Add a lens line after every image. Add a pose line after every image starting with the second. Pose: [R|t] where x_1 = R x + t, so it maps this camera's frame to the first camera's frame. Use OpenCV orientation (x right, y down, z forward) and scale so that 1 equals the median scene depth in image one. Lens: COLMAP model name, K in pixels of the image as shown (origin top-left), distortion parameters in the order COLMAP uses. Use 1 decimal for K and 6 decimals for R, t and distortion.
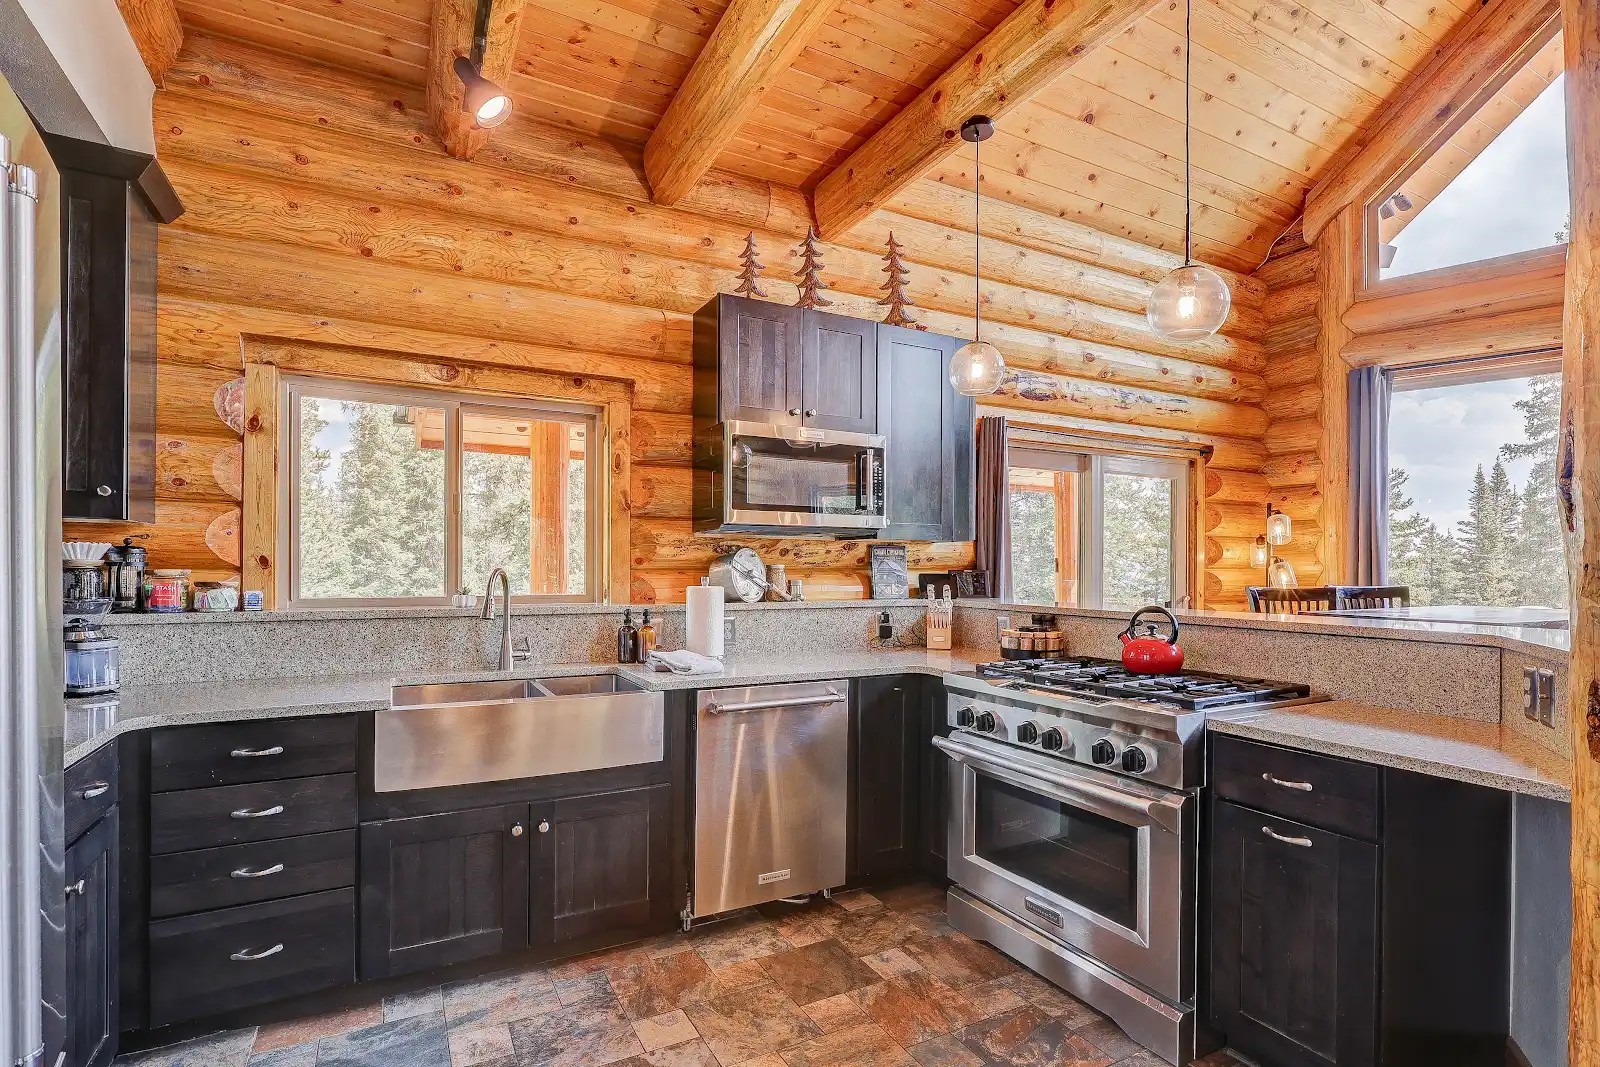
lens RADIAL K [[758.8, 0, 796.6], [0, 758.8, 568.2], [0, 0, 1]] dist [-0.000691, -0.000137]
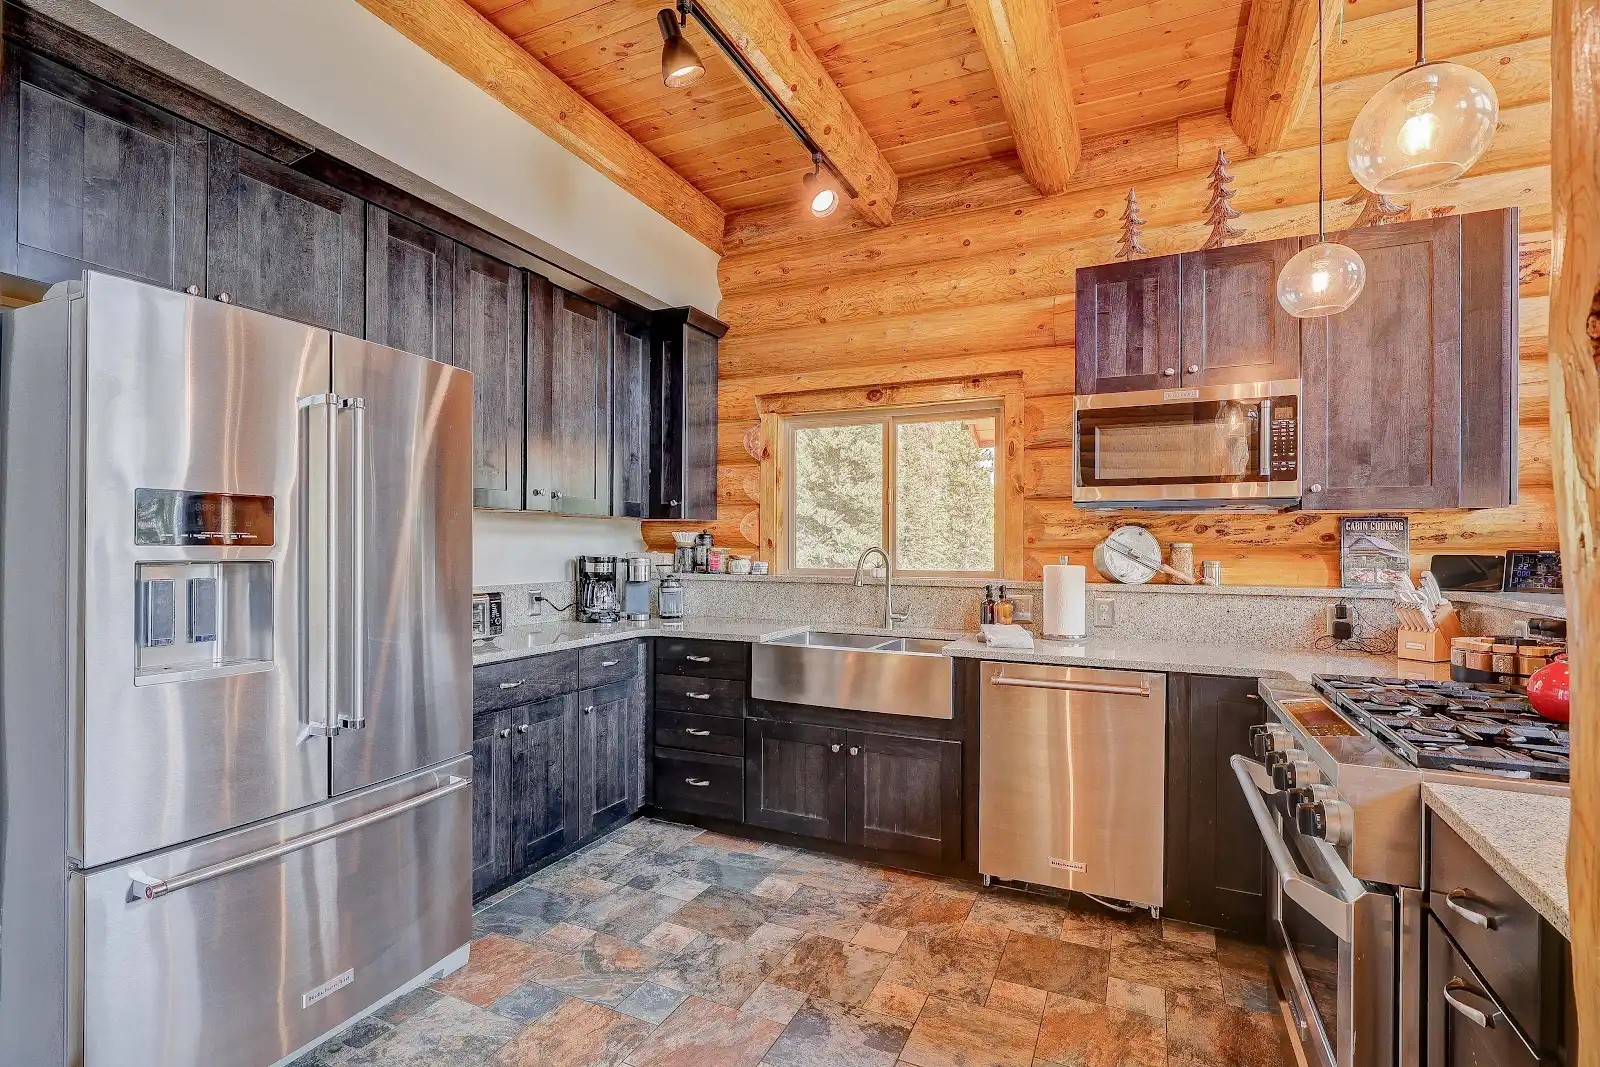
lens RADIAL K [[733.7, 0, 804.1], [0, 733.7, 544.6], [0, 0, 1]] dist [-0.001013, -0.000035]
pose [[0.610714, -0.003732, -0.791843, 0.502866], [-0.002058, 0.999978, -0.006301, 0.004086], [0.791849, 0.005478, 0.610693, 0.158241]]
